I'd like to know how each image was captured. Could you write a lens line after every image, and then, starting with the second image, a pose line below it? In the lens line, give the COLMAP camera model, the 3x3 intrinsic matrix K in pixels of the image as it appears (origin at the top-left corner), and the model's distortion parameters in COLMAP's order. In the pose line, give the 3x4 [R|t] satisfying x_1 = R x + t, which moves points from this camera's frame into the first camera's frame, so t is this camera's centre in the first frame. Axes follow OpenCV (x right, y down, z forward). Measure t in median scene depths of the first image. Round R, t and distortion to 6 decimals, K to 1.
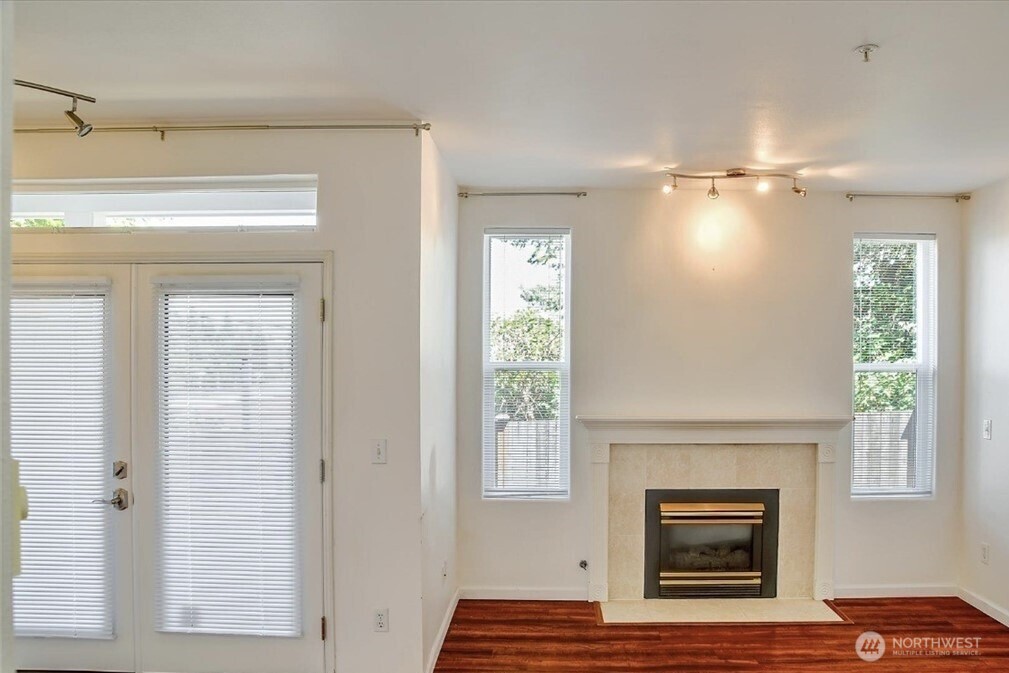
lens RADIAL K [[759.6, 0, 556.5], [0, 759.6, 359.9], [0, 0, 1]] dist [-0.083881, 0.096882]
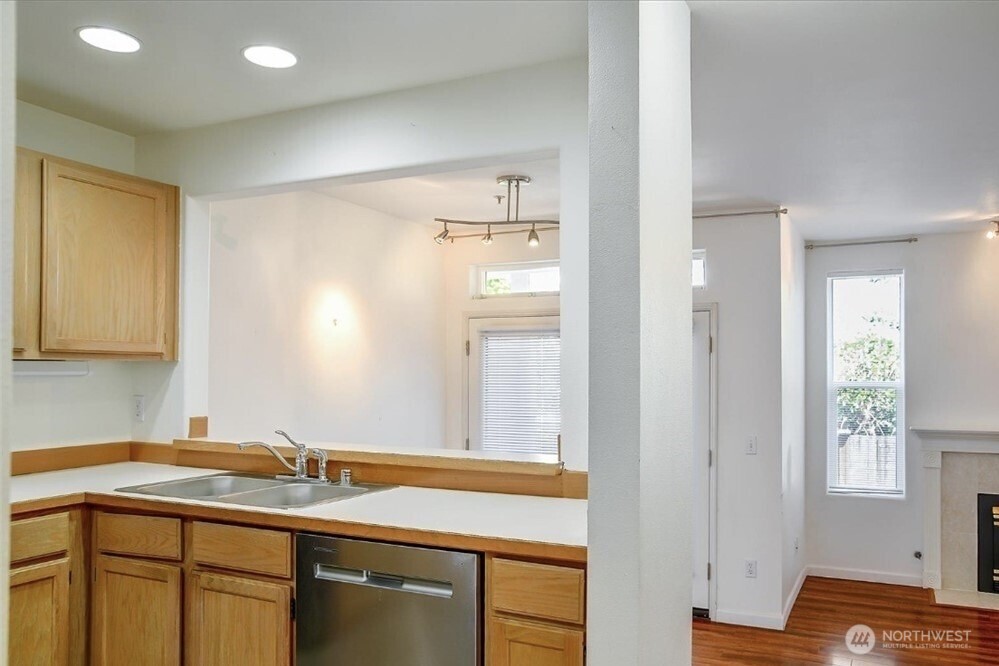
lens RADIAL K [[752.1, 0, 551.0], [0, 752.1, 356.2], [0, 0, 1]] dist [-0.083881, 0.096882]
pose [[0.902761, -0.010656, -0.430010, 0.018285], [-0.003003, 0.999513, -0.031072, 0.000447], [0.430132, 0.029342, 0.902289, -0.286946]]
